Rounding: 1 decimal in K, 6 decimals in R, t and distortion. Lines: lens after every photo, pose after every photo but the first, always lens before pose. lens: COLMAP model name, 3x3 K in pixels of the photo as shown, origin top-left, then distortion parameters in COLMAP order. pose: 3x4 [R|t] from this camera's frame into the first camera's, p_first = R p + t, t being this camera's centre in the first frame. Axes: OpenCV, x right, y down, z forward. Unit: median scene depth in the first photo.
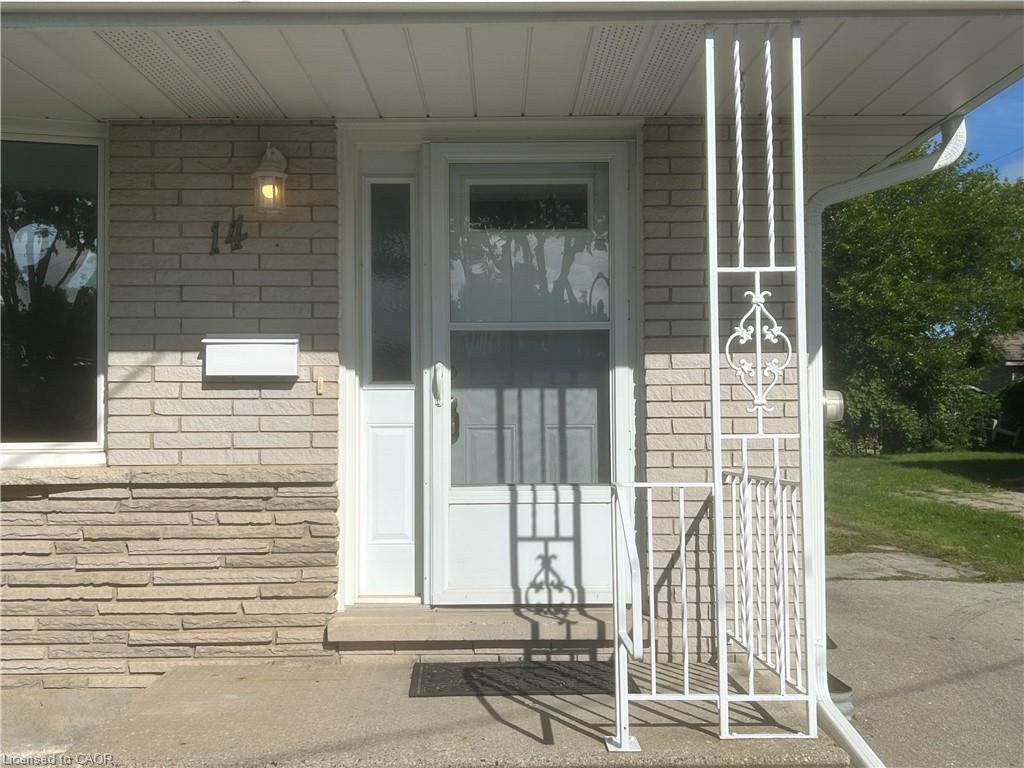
lens RADIAL K [[1131.5, 0, 484.0], [0, 1131.5, 397.6], [0, 0, 1]] dist [0.065131, 0.000000]
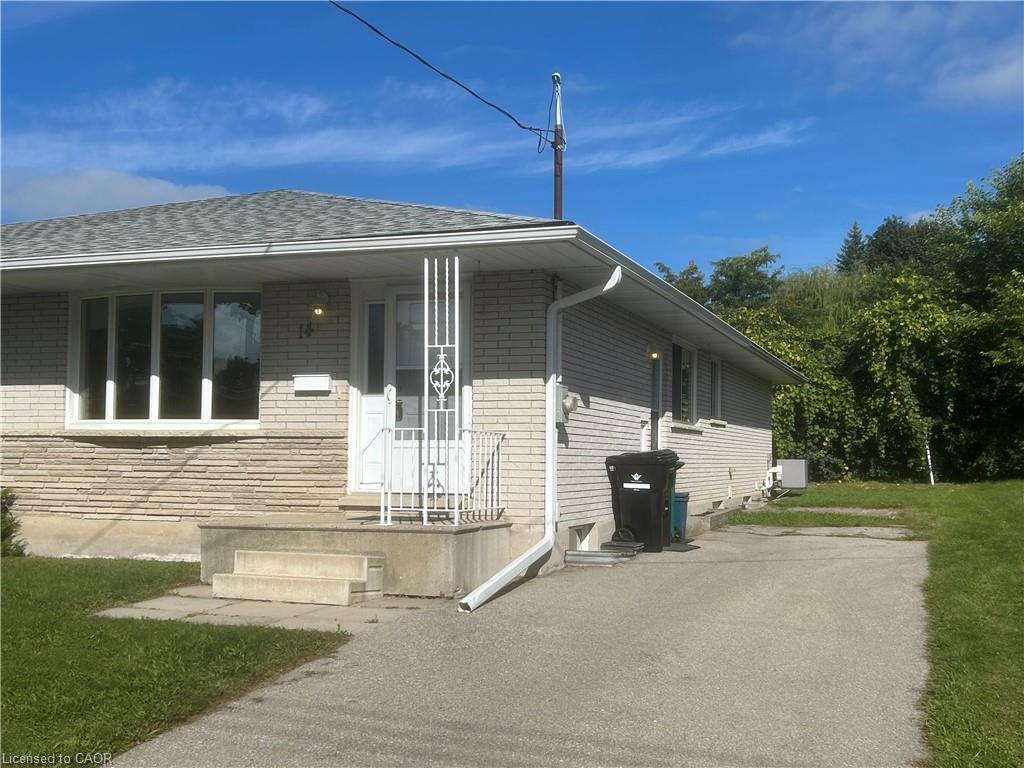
lens RADIAL K [[1131.5, 0, 510.8], [0, 1131.5, 385.6], [0, 0, 1]] dist [0.065131, 0.000000]
pose [[0.942382, -0.007900, -0.334446, 0.943711], [-0.005170, 0.999258, -0.038173, 0.056674], [0.334500, 0.037702, 0.941641, -1.037653]]
